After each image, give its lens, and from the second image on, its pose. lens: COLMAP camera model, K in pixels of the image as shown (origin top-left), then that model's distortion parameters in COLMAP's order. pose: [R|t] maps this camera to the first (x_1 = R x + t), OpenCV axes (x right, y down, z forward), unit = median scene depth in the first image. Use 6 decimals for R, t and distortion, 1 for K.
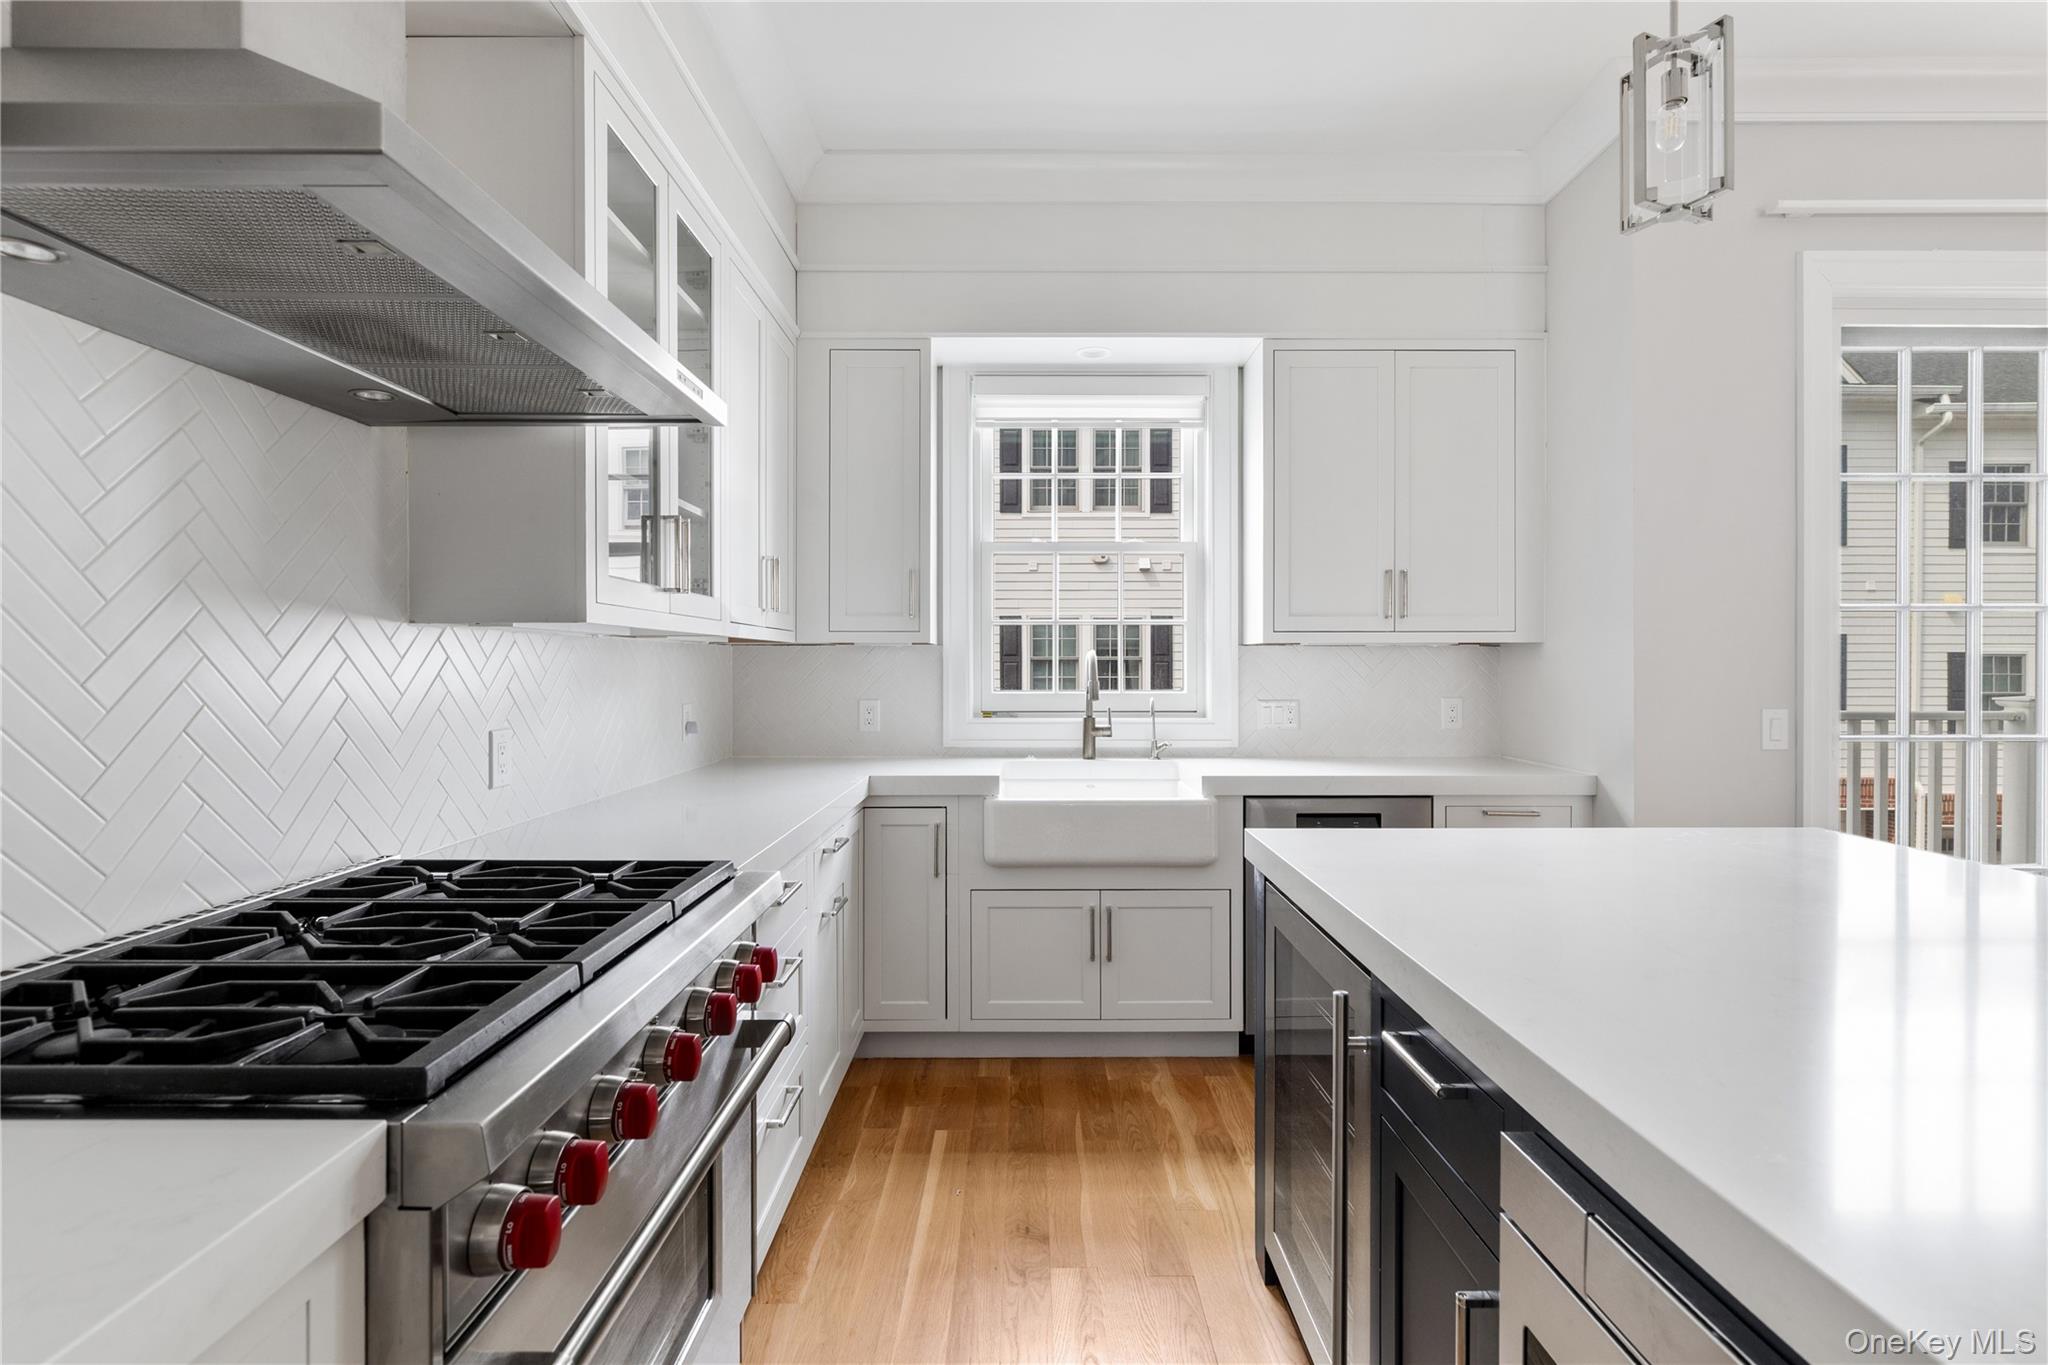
lens RADIAL K [[972.8, 0, 1026.5], [0, 972.8, 662.5], [0, 0, 1]] dist [-0.004171, -0.000123]
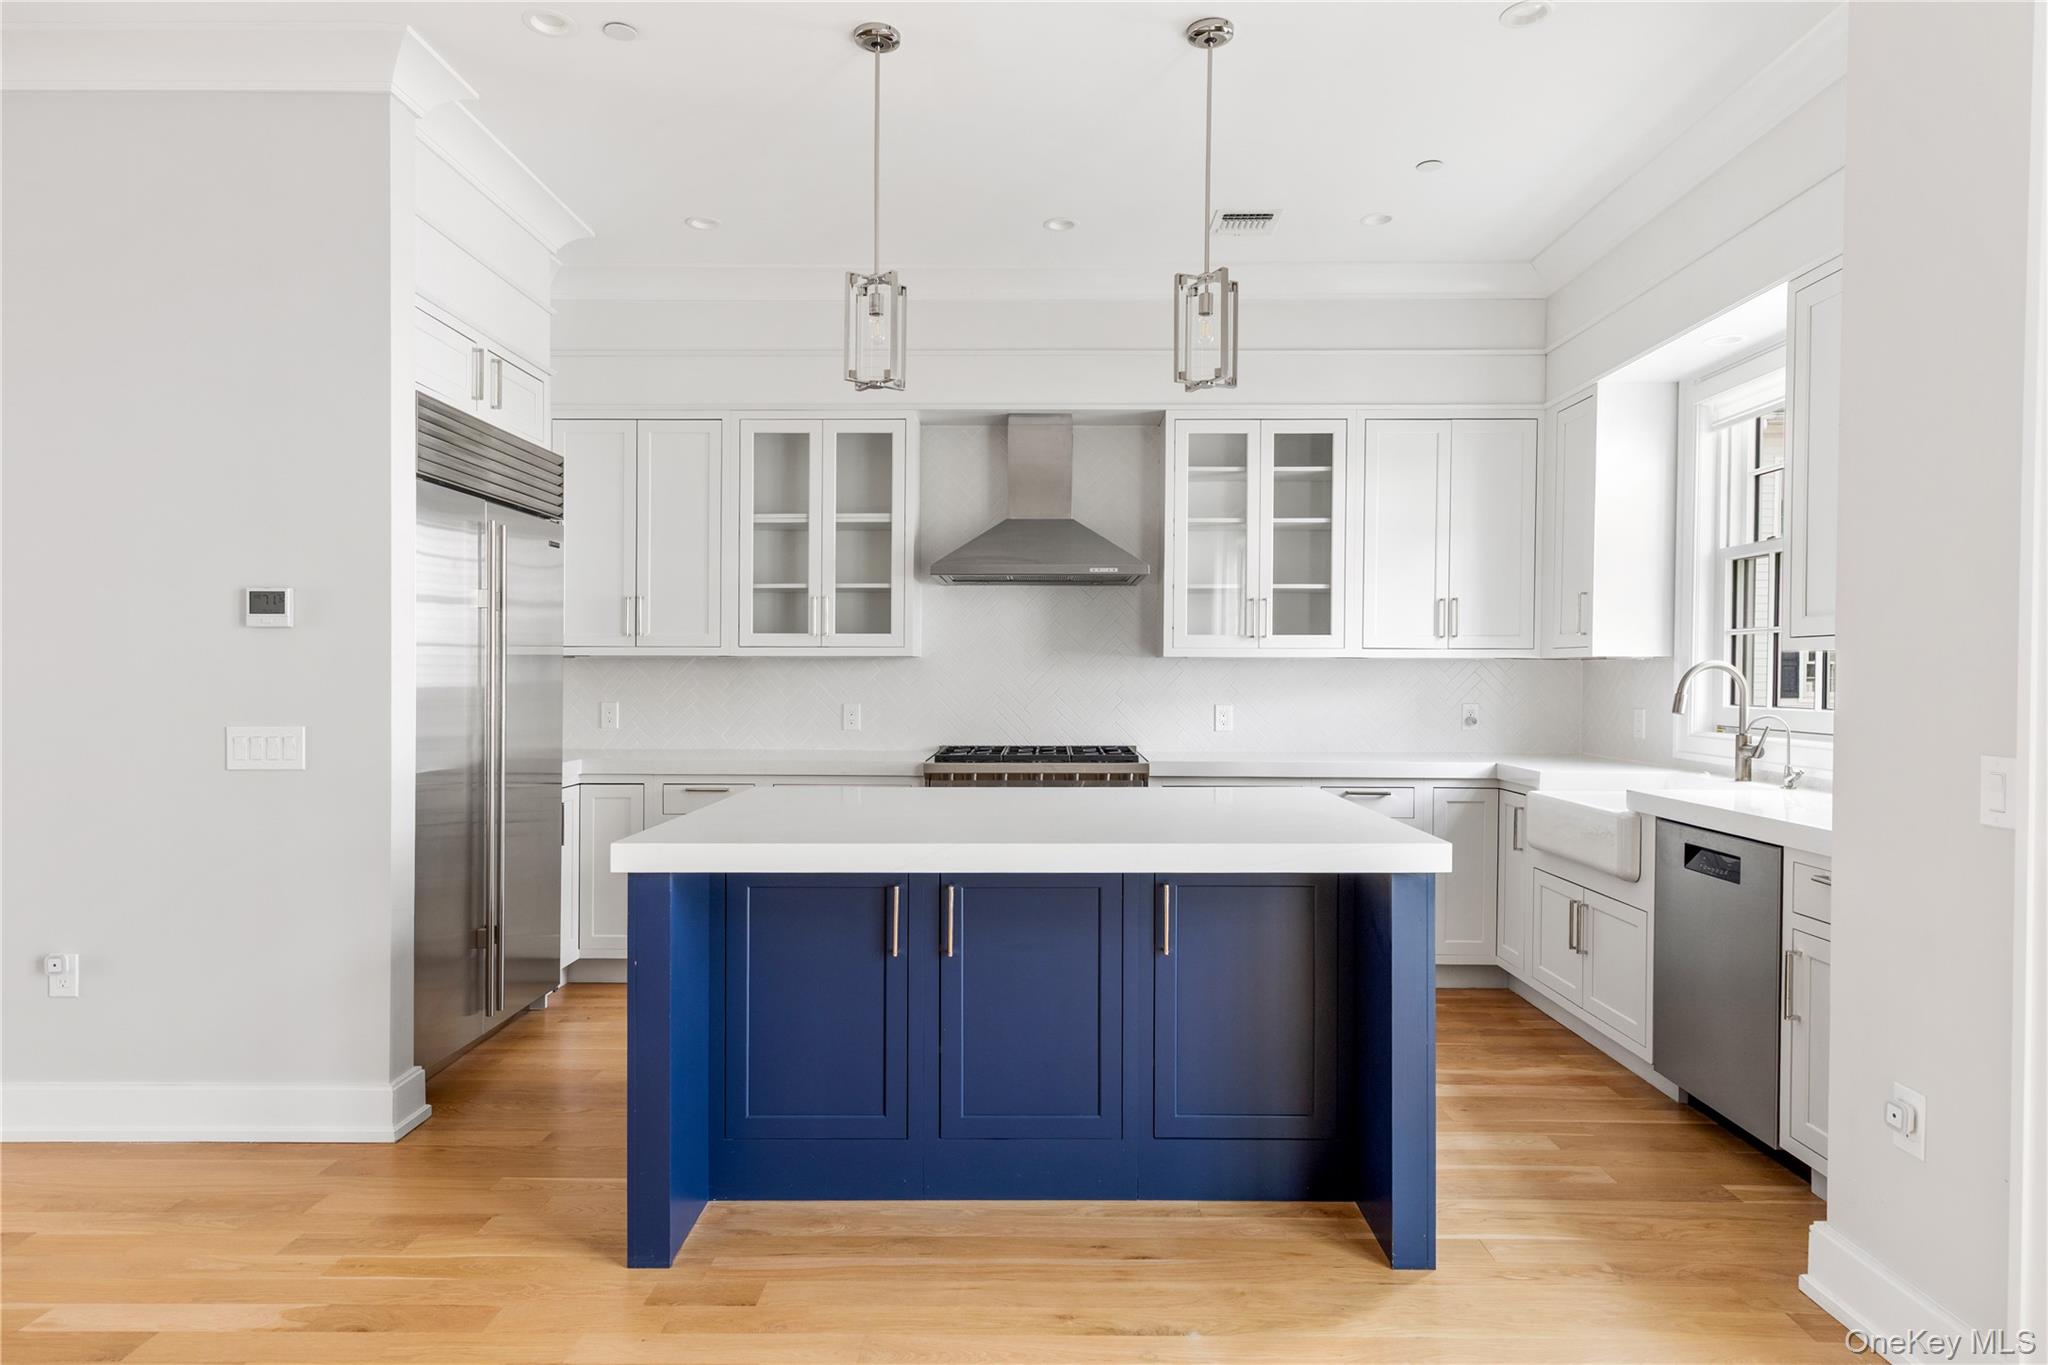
lens RADIAL K [[1176.8, 0, 1023.3], [0, 1176.8, 691.9], [0, 0, 1]] dist [0.004373, 0.004296]
pose [[-0.019433, 0.015230, -0.999695, 1.179866], [0.000046, 0.999884, 0.015232, -0.000643], [0.999811, 0.000250, -0.019432, 0.351668]]
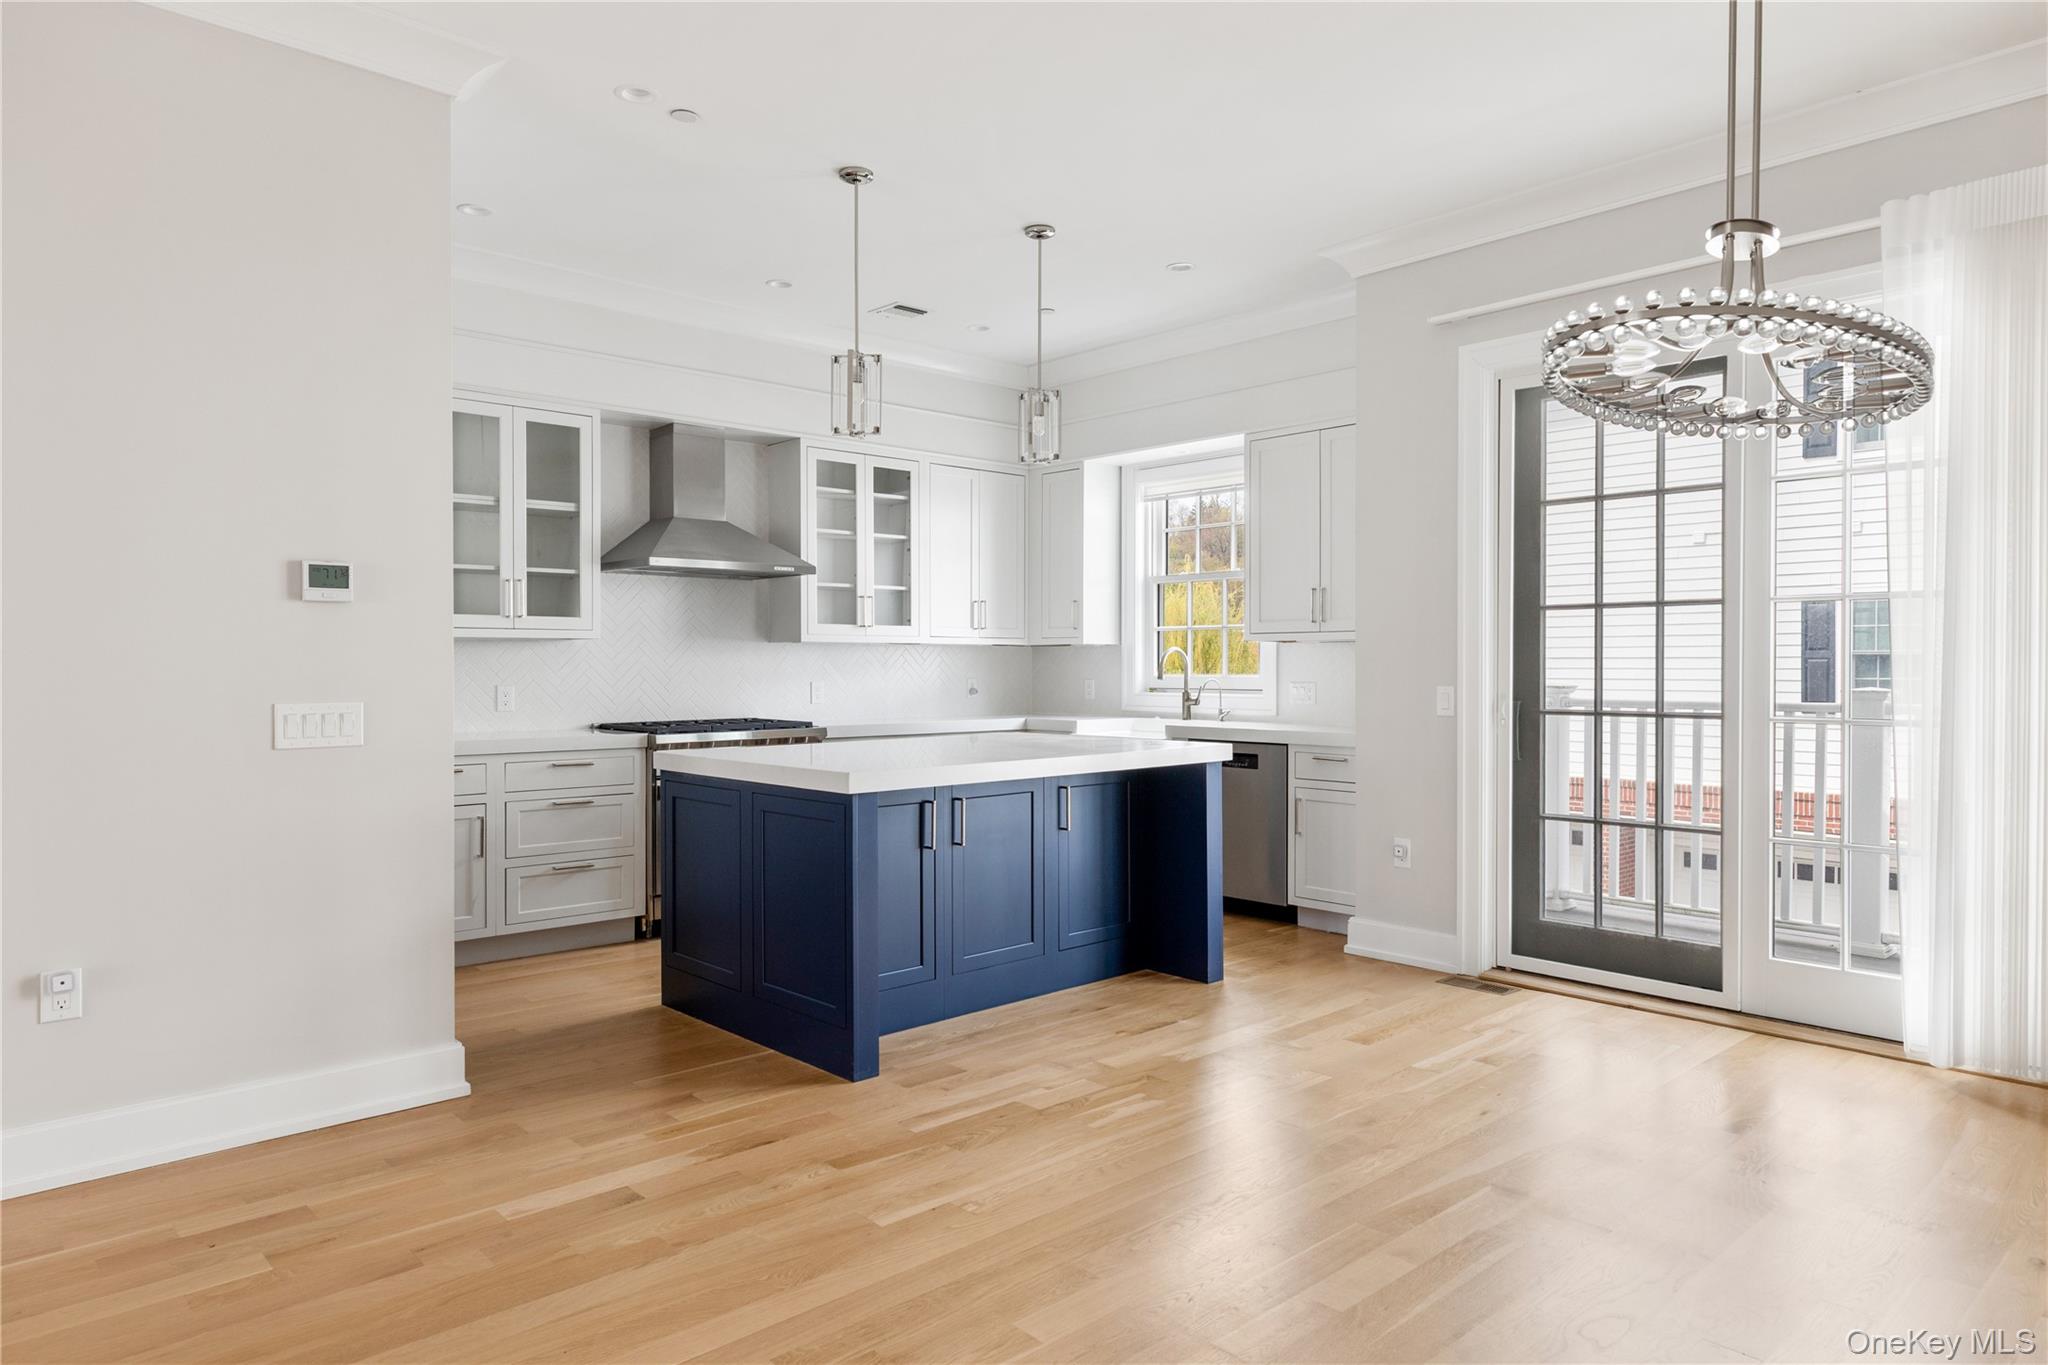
lens RADIAL K [[1281.2, 0, 1027.8], [0, 1281.2, 682.9], [0, 0, 1]] dist [0.001631, 0.003011]
pose [[0.677548, 0.010175, -0.735408, 1.355435], [0.002029, 0.999875, 0.015703, 0.010608], [0.735476, -0.012132, 0.677443, -0.519151]]
